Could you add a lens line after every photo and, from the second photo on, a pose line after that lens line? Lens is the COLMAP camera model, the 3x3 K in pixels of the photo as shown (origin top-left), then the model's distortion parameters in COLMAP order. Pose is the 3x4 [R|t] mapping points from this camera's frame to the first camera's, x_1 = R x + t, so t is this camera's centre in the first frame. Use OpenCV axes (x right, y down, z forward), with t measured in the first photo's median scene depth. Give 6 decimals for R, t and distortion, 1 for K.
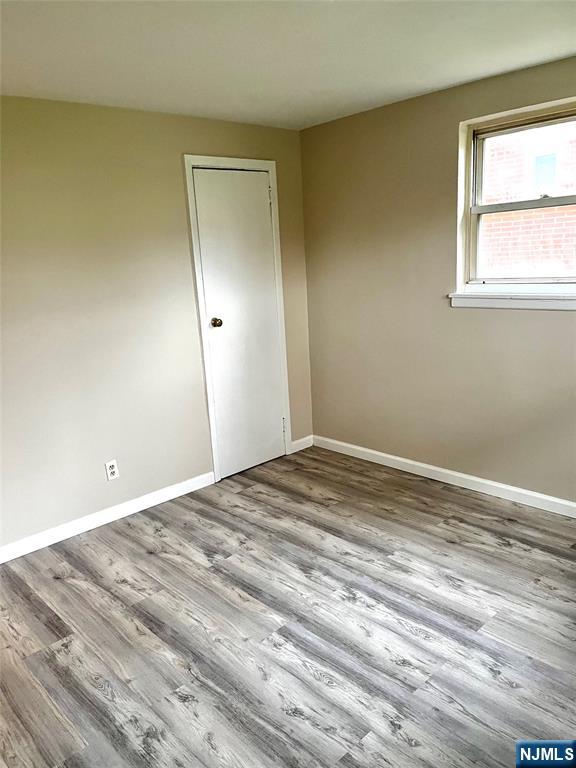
lens RADIAL K [[581.4, 0, 288.4], [0, 581.4, 403.2], [0, 0, 1]] dist [0.064637, -0.085853]
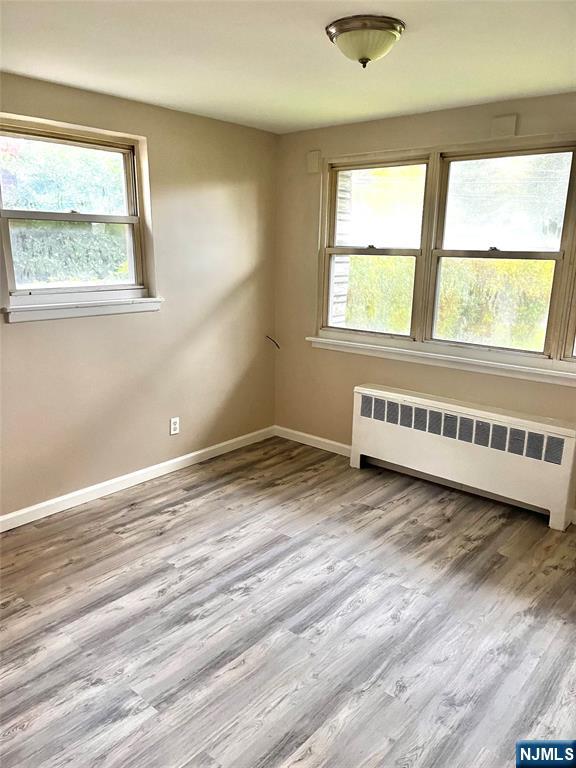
lens RADIAL K [[581.4, 0, 288.4], [0, 581.4, 403.2], [0, 0, 1]] dist [0.064637, -0.085853]
pose [[-0.120114, -0.205384, 0.971283, -0.795289], [0.237394, 0.944040, 0.228981, -0.189680], [-0.963959, 0.258080, -0.064636, 0.854767]]
